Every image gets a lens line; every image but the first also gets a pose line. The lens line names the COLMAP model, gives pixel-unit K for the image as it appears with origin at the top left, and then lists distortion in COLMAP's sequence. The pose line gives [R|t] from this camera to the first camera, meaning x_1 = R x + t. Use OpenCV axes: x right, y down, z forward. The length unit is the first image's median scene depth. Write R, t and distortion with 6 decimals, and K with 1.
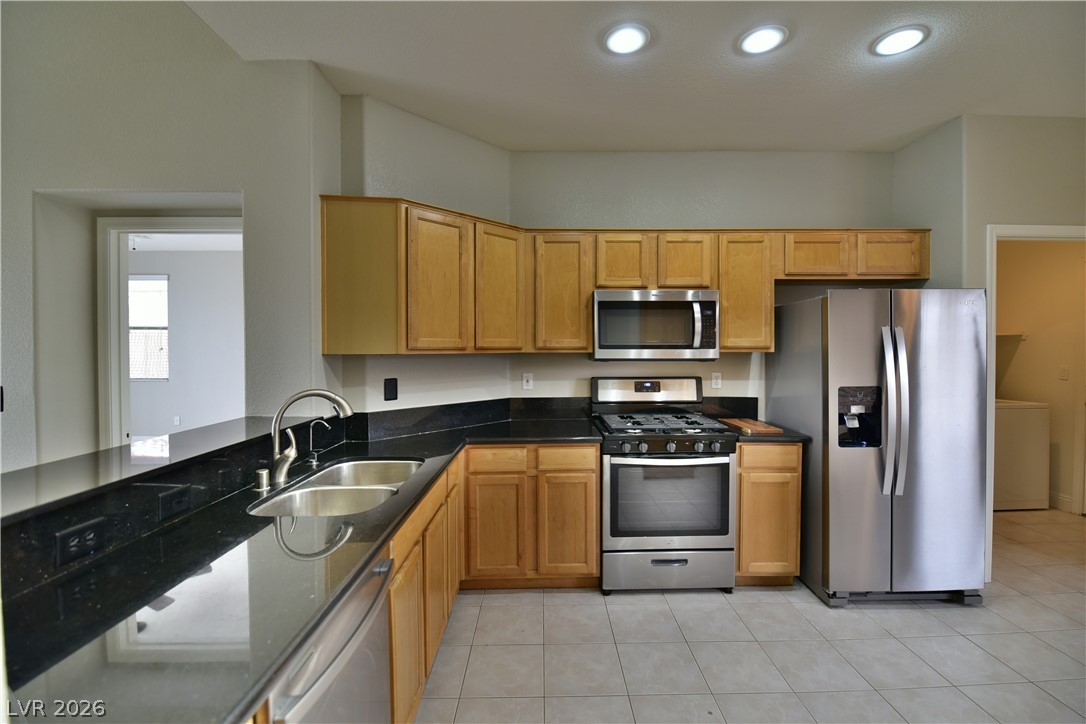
lens RADIAL K [[467.9, 0, 552.0], [0, 467.9, 355.7], [0, 0, 1]] dist [-0.004795, -0.007178]
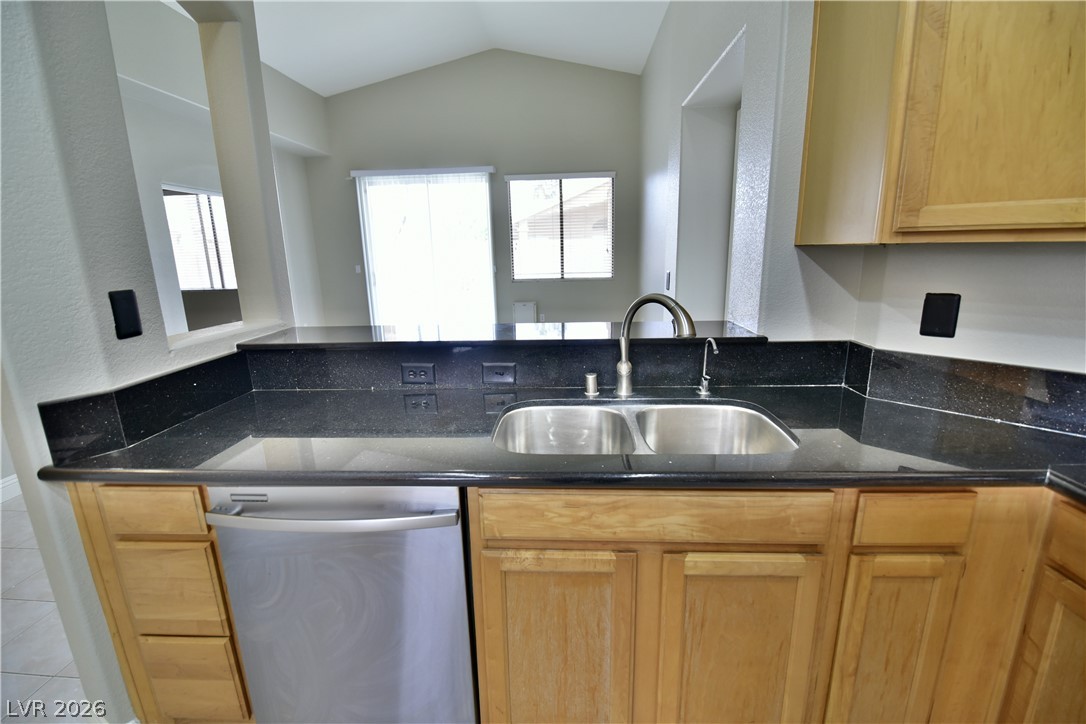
lens RADIAL K [[467.9, 0, 543.7], [0, 467.9, 357.7], [0, 0, 1]] dist [-0.004795, -0.007178]
pose [[-0.077431, 0.225224, -0.971225, 0.181505], [0.011034, 0.974284, 0.225053, -0.000546], [0.996937, 0.006709, -0.077924, 0.605288]]
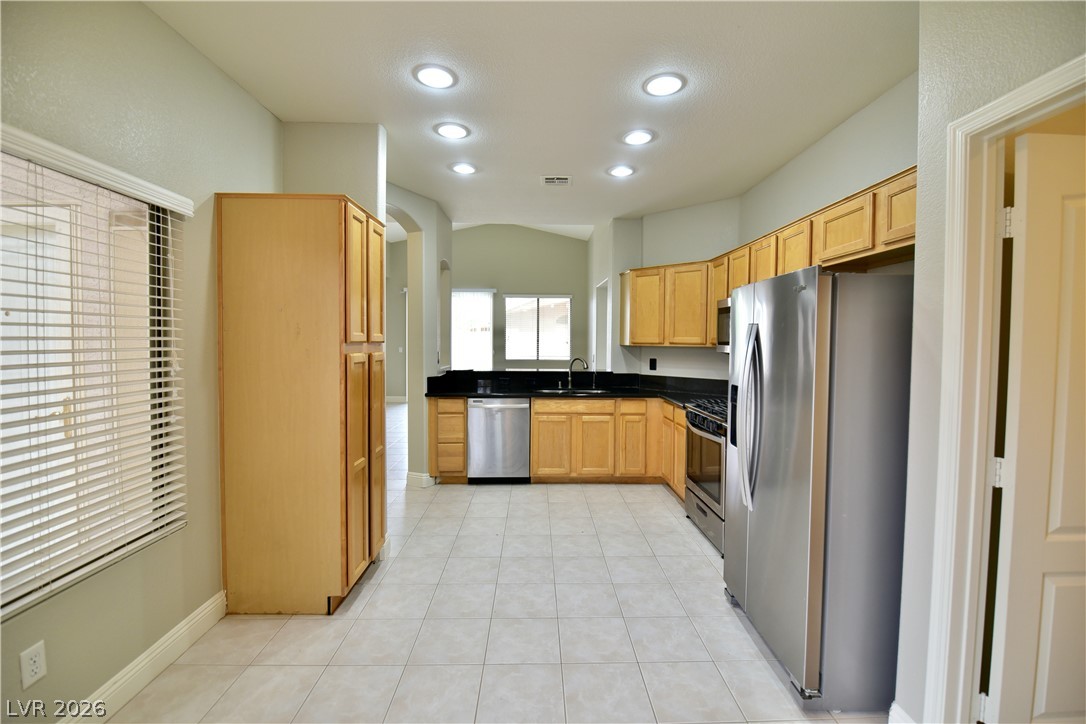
lens RADIAL K [[467.9, 0, 551.8], [0, 467.9, 354.2], [0, 0, 1]] dist [-0.004795, -0.007178]
pose [[0.017395, 0.032822, -0.999310, 1.510995], [-0.021928, 0.999233, 0.032437, -0.020964], [0.999608, 0.021349, 0.018101, 0.548648]]
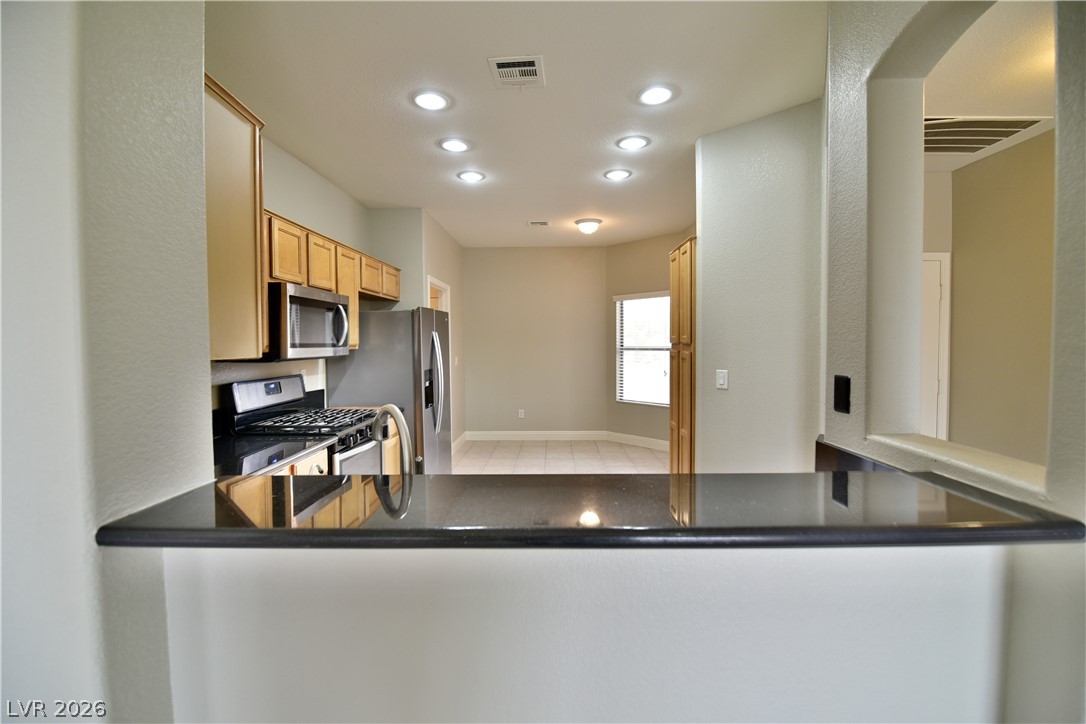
lens RADIAL K [[467.9, 0, 545.4], [0, 467.9, 359.4], [0, 0, 1]] dist [-0.004795, -0.007178]
pose [[0.029554, -0.036473, 0.998898, -0.854518], [0.021777, 0.999120, 0.035837, -0.015942], [-0.999326, 0.020694, 0.030323, 0.516834]]
